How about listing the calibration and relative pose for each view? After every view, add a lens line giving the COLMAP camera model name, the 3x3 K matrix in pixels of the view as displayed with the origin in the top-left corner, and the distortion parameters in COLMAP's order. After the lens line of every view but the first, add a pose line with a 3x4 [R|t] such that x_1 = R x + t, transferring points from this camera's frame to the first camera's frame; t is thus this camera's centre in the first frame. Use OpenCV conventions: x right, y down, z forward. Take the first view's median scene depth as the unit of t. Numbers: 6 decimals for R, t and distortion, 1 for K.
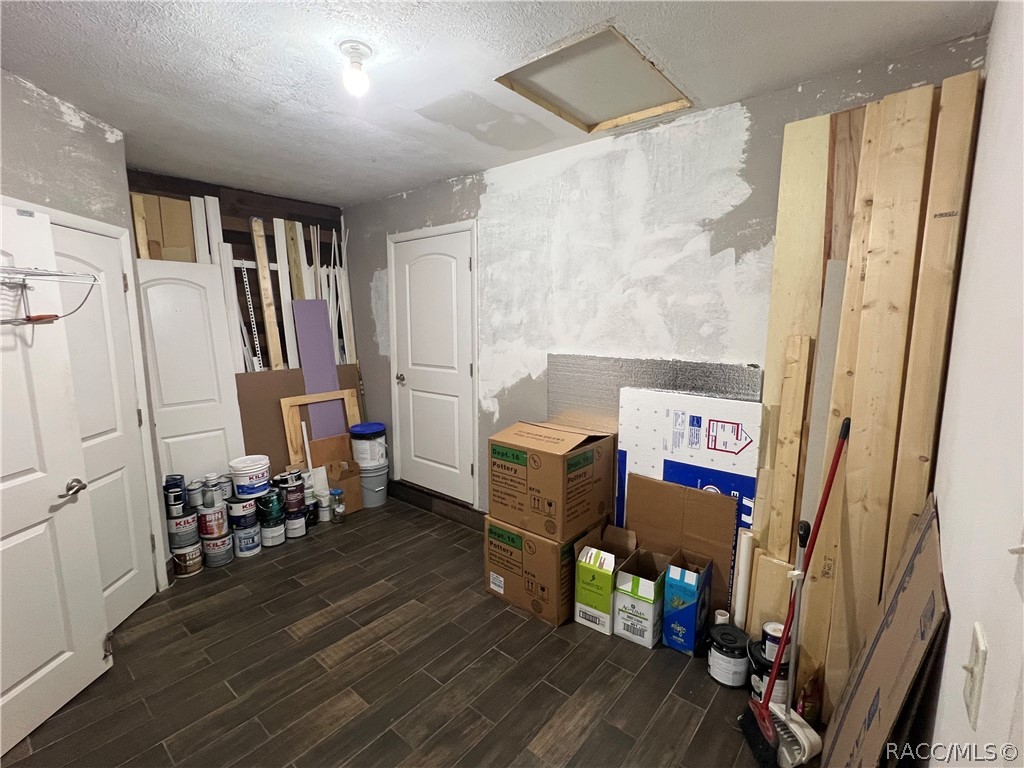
lens RADIAL K [[475.1, 0, 510.0], [0, 475.1, 388.1], [0, 0, 1]] dist [-0.002389, 0.000515]
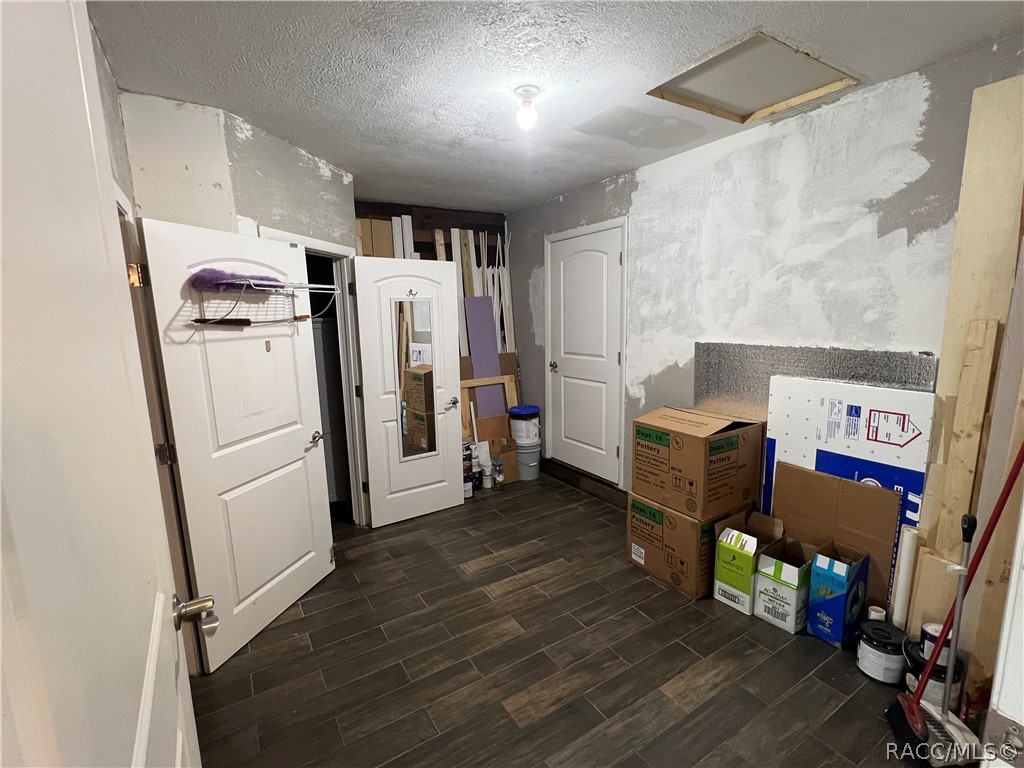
lens RADIAL K [[475.1, 0, 510.0], [0, 475.1, 388.1], [0, 0, 1]] dist [-0.002389, 0.000515]
pose [[0.951799, 0.025475, -0.305663, 0.017866], [-0.020086, 0.999583, 0.020763, 0.016986], [0.306064, -0.013623, 0.951913, -0.129983]]
